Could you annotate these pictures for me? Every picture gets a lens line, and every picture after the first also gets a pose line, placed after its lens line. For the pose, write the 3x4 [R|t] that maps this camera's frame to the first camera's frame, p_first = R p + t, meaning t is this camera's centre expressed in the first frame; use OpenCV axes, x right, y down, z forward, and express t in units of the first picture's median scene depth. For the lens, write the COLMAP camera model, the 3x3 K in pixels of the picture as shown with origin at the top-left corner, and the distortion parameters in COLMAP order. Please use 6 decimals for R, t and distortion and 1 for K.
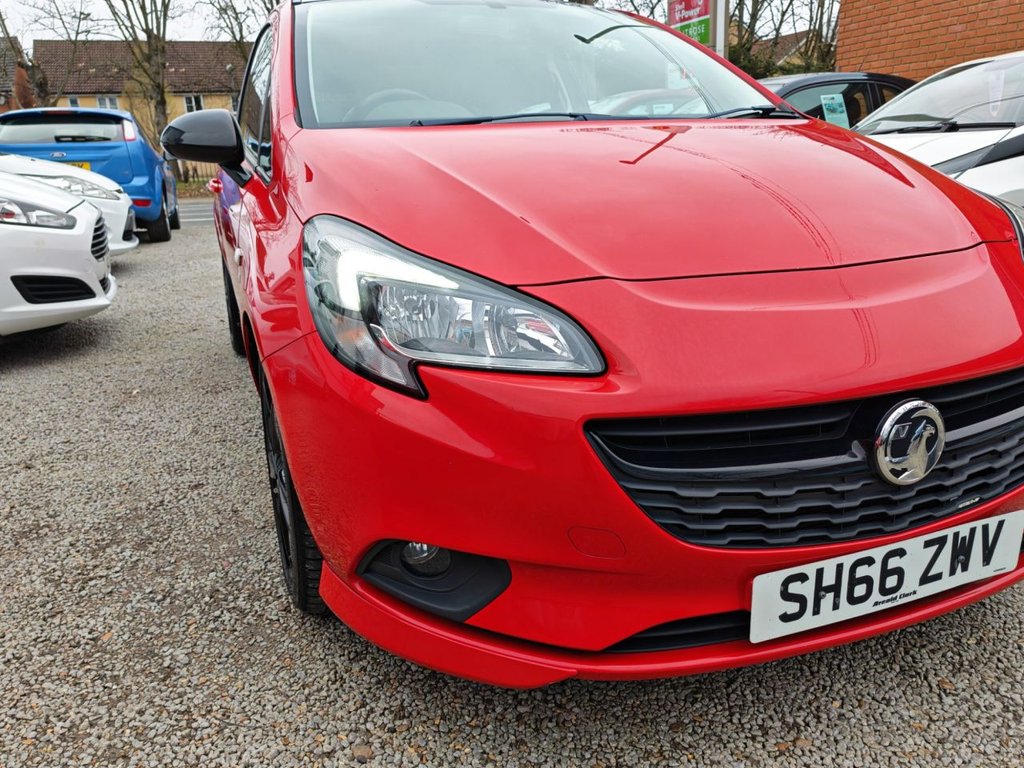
lens RADIAL K [[794.3, 0, 512.0], [0, 794.3, 384.0], [0, 0, 1]] dist [0.010828, 0.003273]
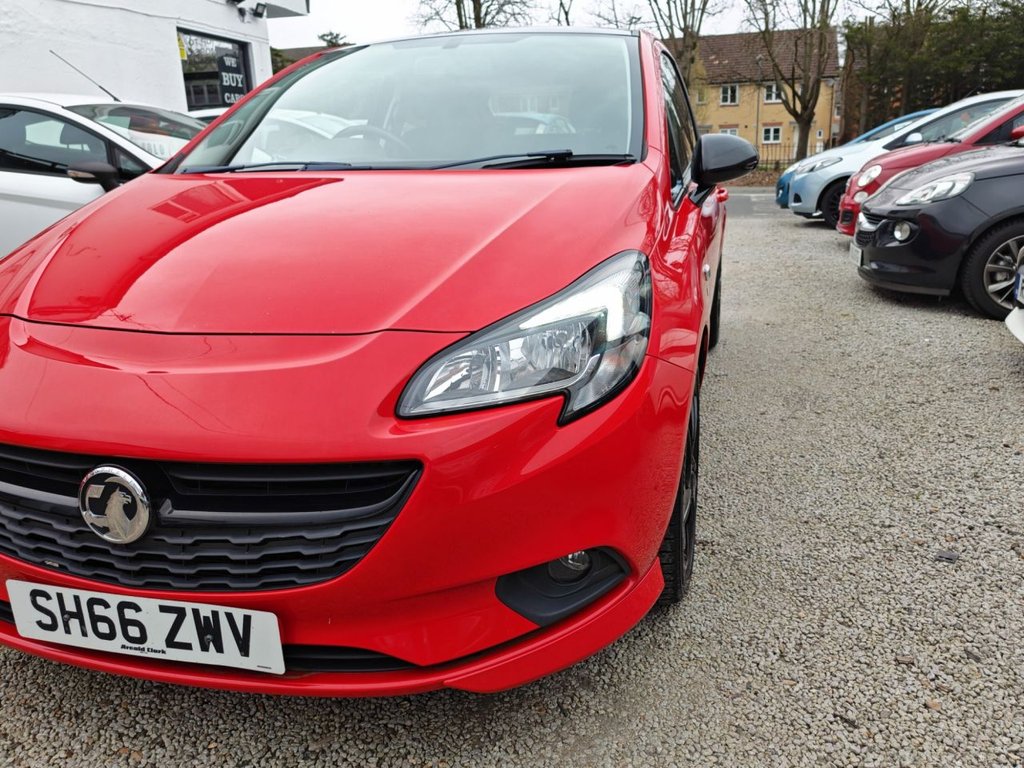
lens RADIAL K [[782.3, 0, 525.8], [0, 782.3, 383.1], [0, 0, 1]] dist [0.030185, -0.010736]
pose [[0.818103, 0.172460, -0.548603, 1.411955], [-0.163188, 0.984378, 0.066098, -0.231559], [0.551432, 0.035450, 0.833466, 0.394455]]
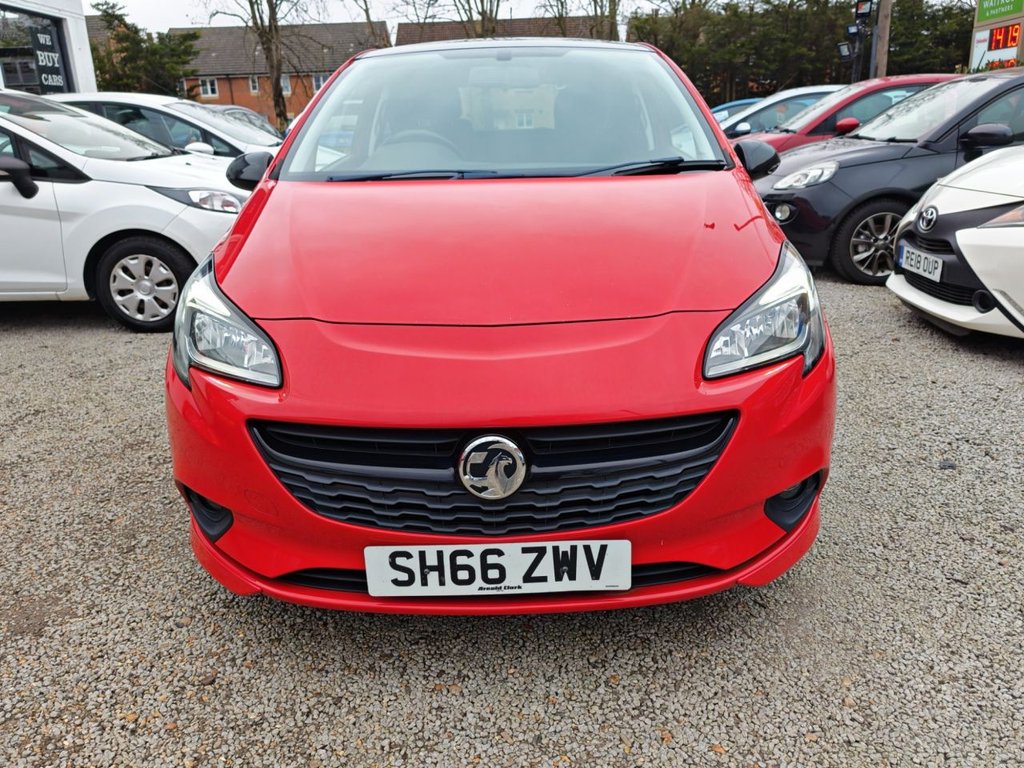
lens RADIAL K [[782.3, 0, 525.8], [0, 782.3, 383.1], [0, 0, 1]] dist [0.030185, -0.010736]
pose [[0.934213, 0.116212, -0.337255, 0.905269], [-0.103724, 0.993091, 0.054880, -0.129799], [0.341303, -0.016288, 0.939812, -0.159124]]
